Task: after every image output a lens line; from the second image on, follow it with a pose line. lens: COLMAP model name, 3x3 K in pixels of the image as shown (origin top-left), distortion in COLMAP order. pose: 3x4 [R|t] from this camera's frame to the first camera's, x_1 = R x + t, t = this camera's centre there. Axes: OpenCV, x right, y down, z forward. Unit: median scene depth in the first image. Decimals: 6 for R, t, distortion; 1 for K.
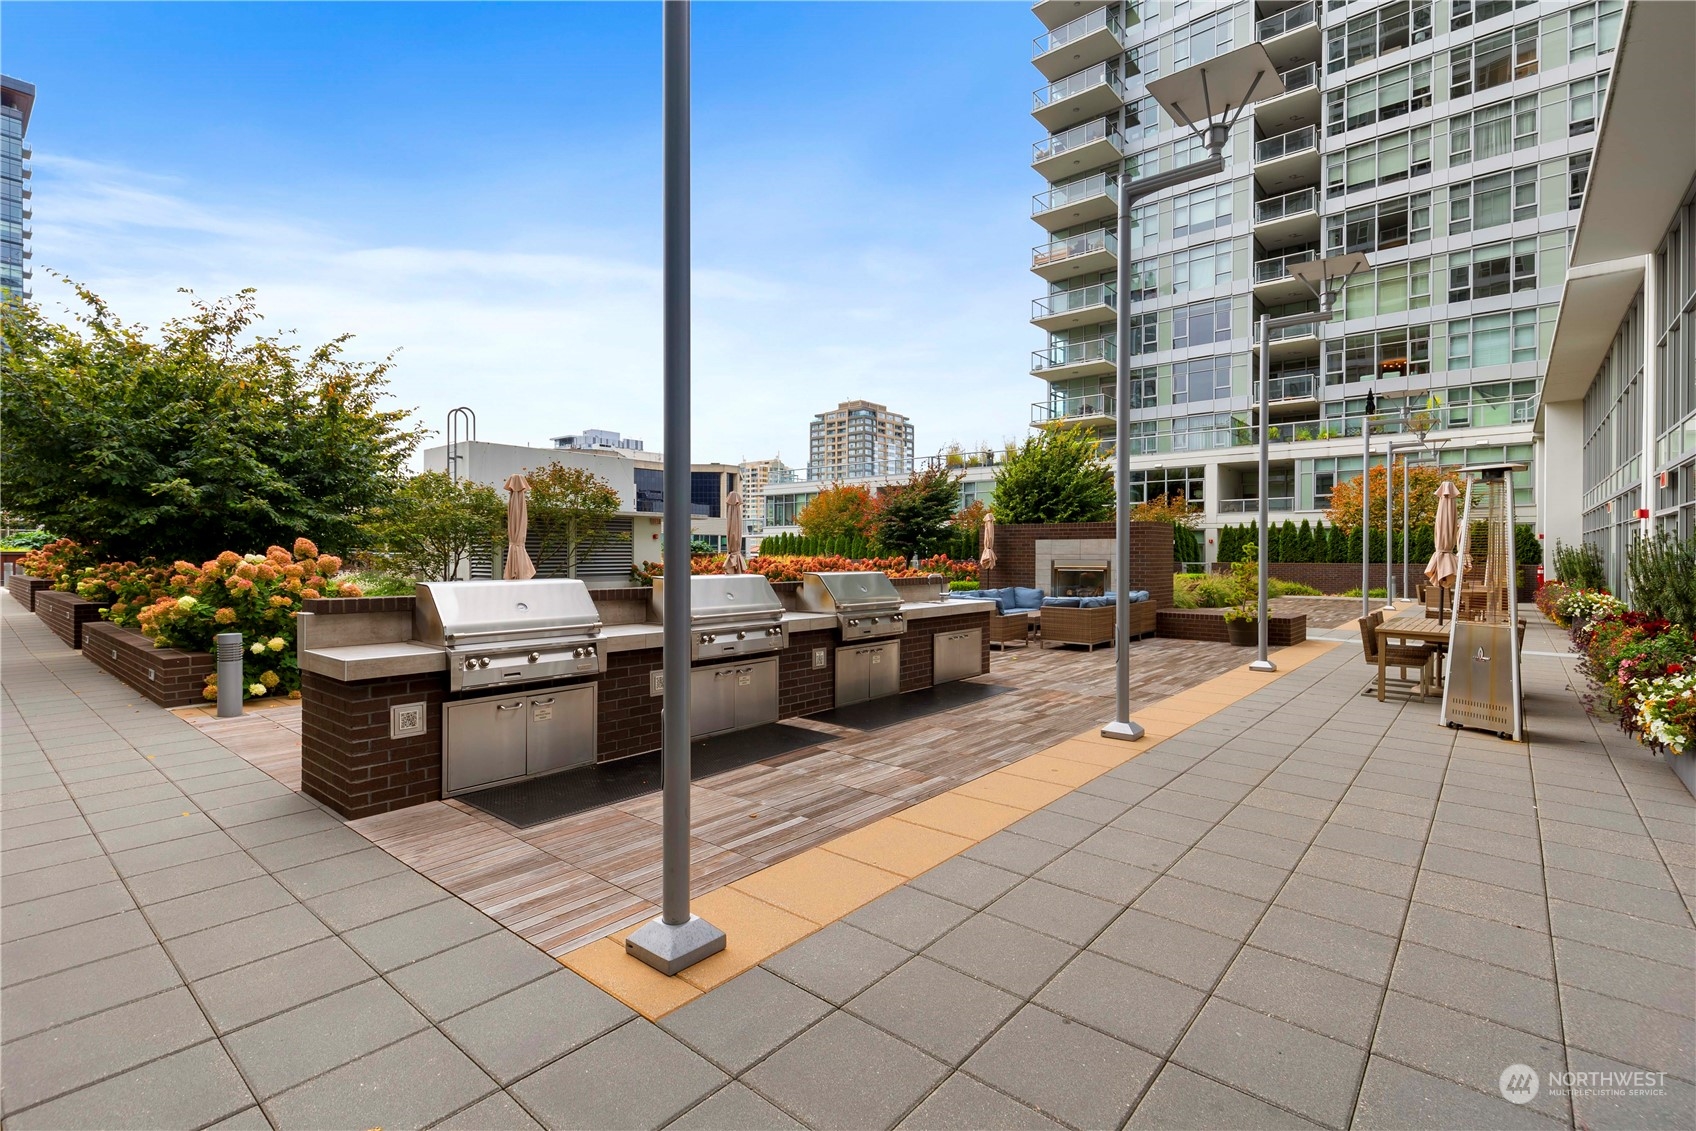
lens RADIAL K [[780.7, 0, 841.8], [0, 780.7, 556.6], [0, 0, 1]] dist [0.012691, -0.002046]
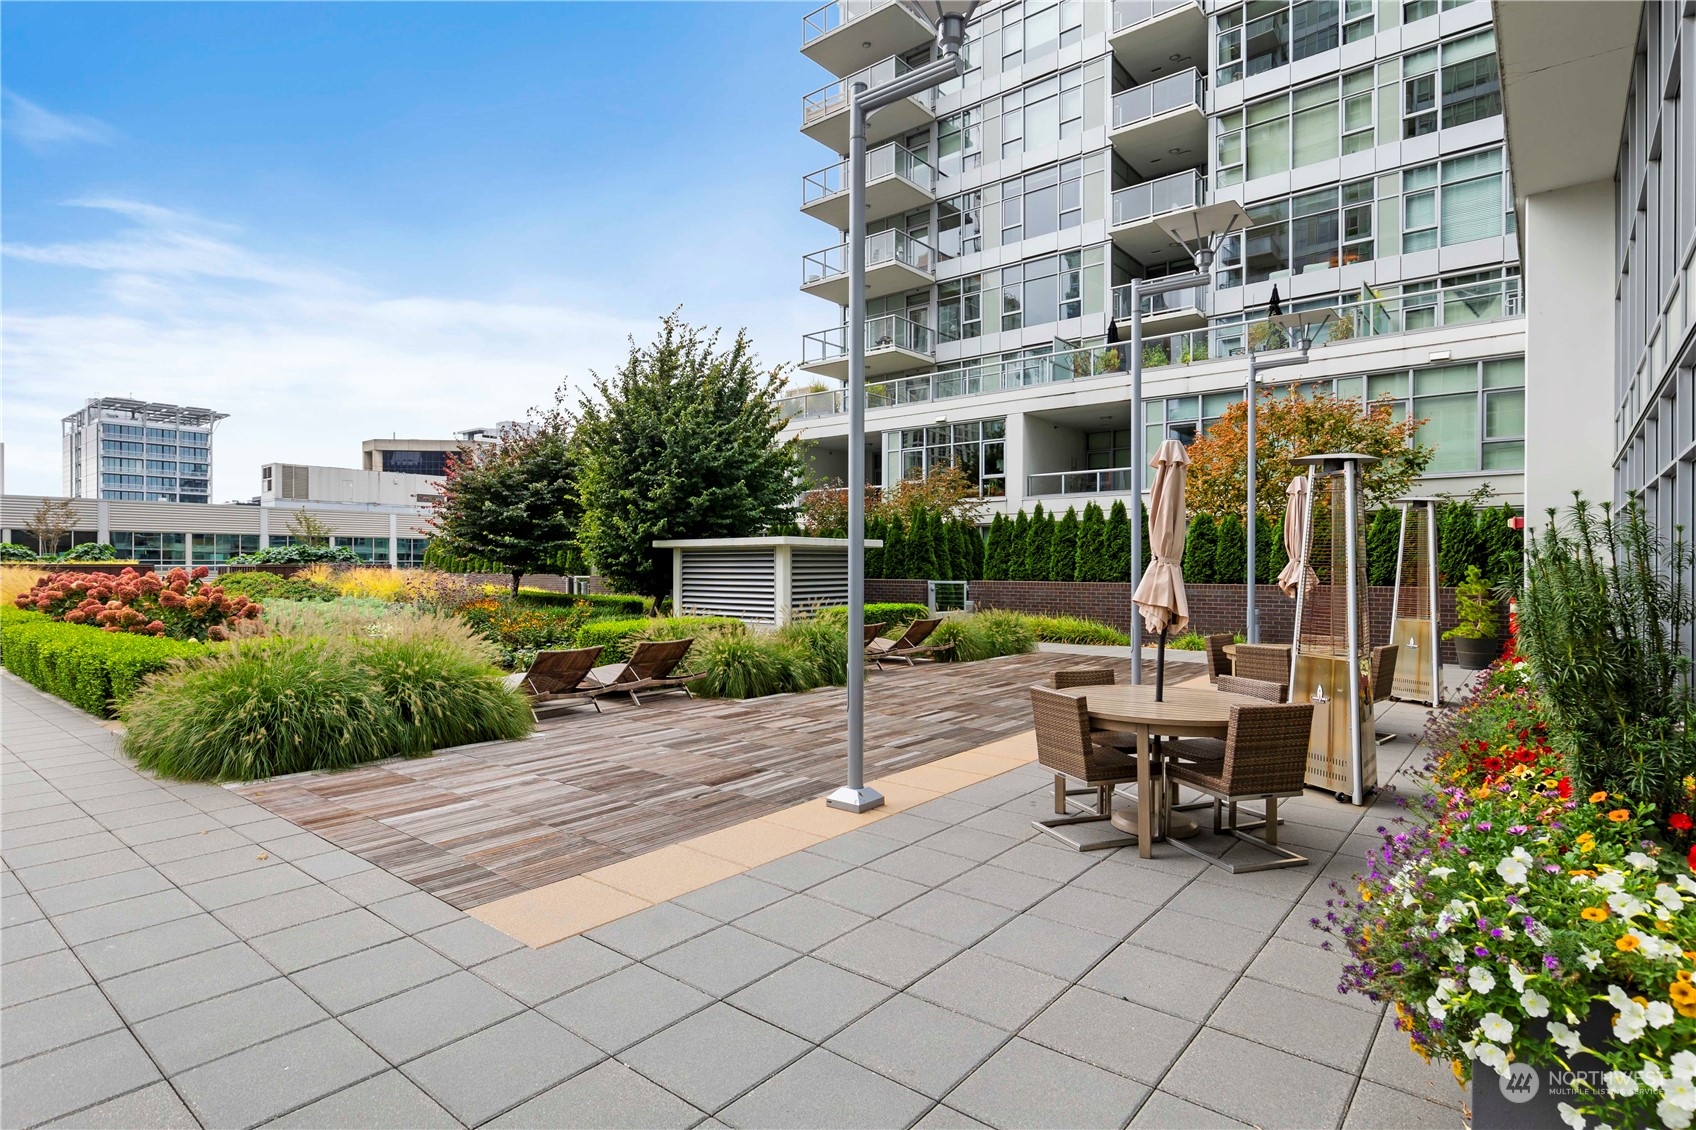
lens RADIAL K [[859.7, 0, 853.6], [0, 859.7, 564.0], [0, 0, 1]] dist [0.003318, -0.000123]
pose [[0.999859, 0.001070, 0.016776, 0.335037], [-0.000969, 0.999981, -0.006052, -0.000794], [-0.016782, 0.006035, 0.999841, 0.349615]]
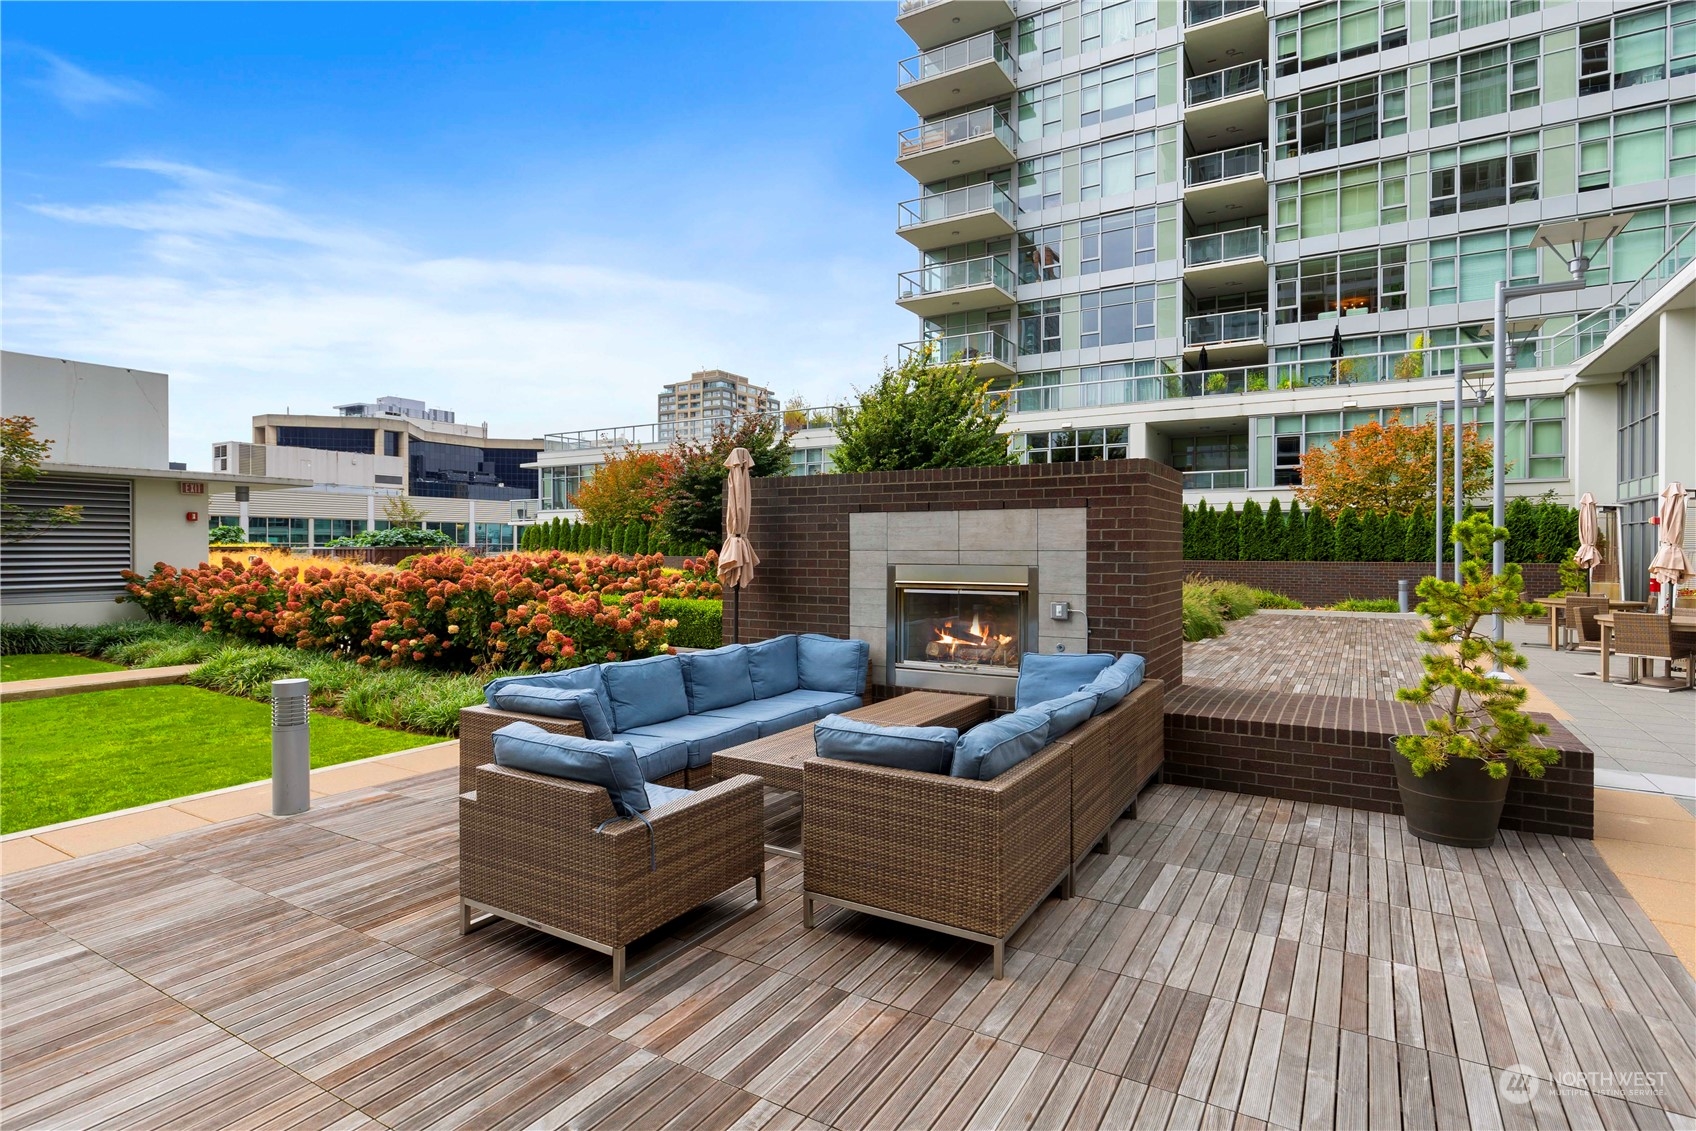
lens RADIAL K [[859.7, 0, 842.1], [0, 859.7, 548.6], [0, 0, 1]] dist [0.003318, -0.000123]
pose [[0.987861, -0.000469, 0.155342, 0.079660], [0.000870, 0.999996, -0.002518, -0.001319], [-0.155340, 0.002623, 0.987858, 0.257876]]
